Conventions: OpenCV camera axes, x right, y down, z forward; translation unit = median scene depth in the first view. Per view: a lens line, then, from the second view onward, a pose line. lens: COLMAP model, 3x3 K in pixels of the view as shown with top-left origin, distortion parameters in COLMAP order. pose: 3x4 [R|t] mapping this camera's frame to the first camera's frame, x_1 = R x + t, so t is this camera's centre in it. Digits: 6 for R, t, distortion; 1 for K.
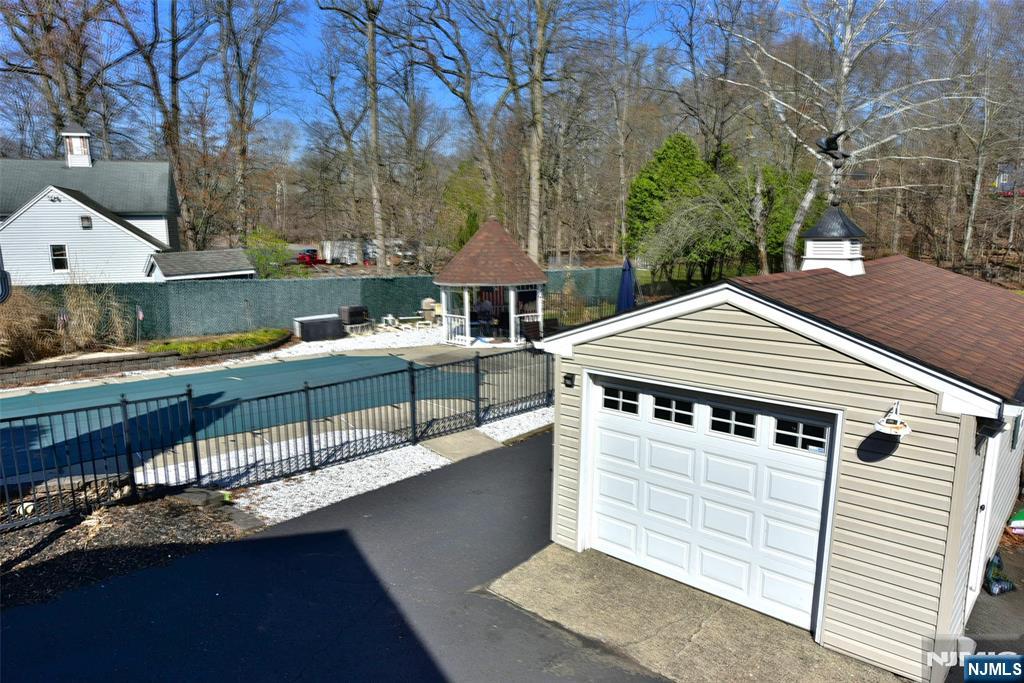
lens RADIAL K [[684.9, 0, 512.0], [0, 684.9, 341.5], [0, 0, 1]] dist [0.017453, 0.000375]
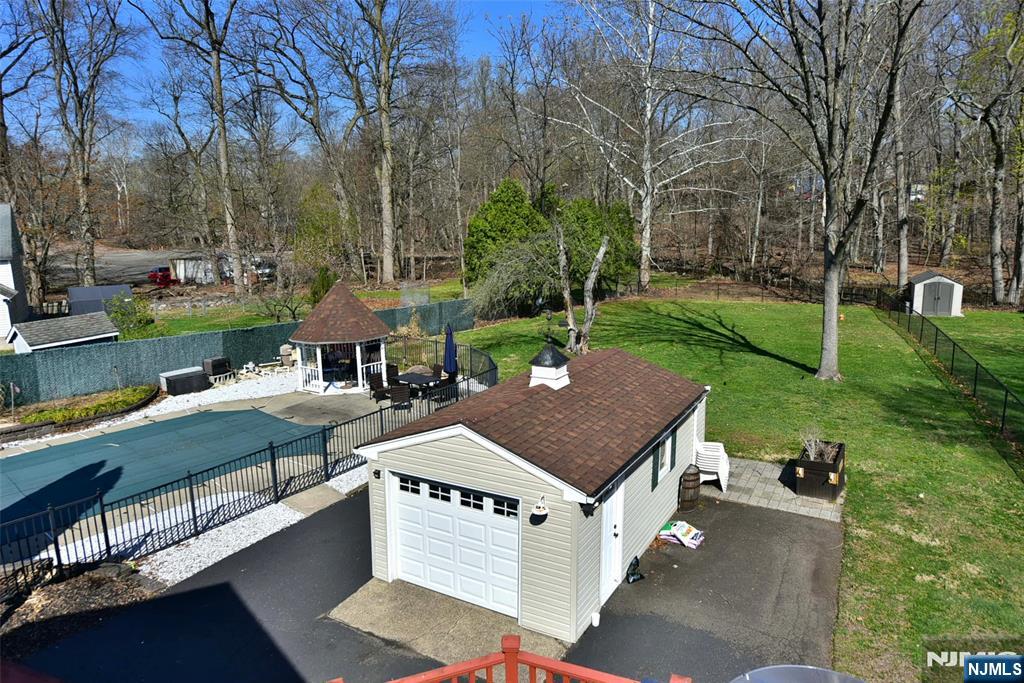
lens RADIAL K [[684.9, 0, 512.0], [0, 684.9, 341.5], [0, 0, 1]] dist [0.017453, 0.000375]
pose [[0.981607, -0.046013, 0.185287, 0.065026], [0.040870, 0.998668, 0.031483, -0.166202], [-0.186488, -0.023331, 0.982180, -0.339435]]
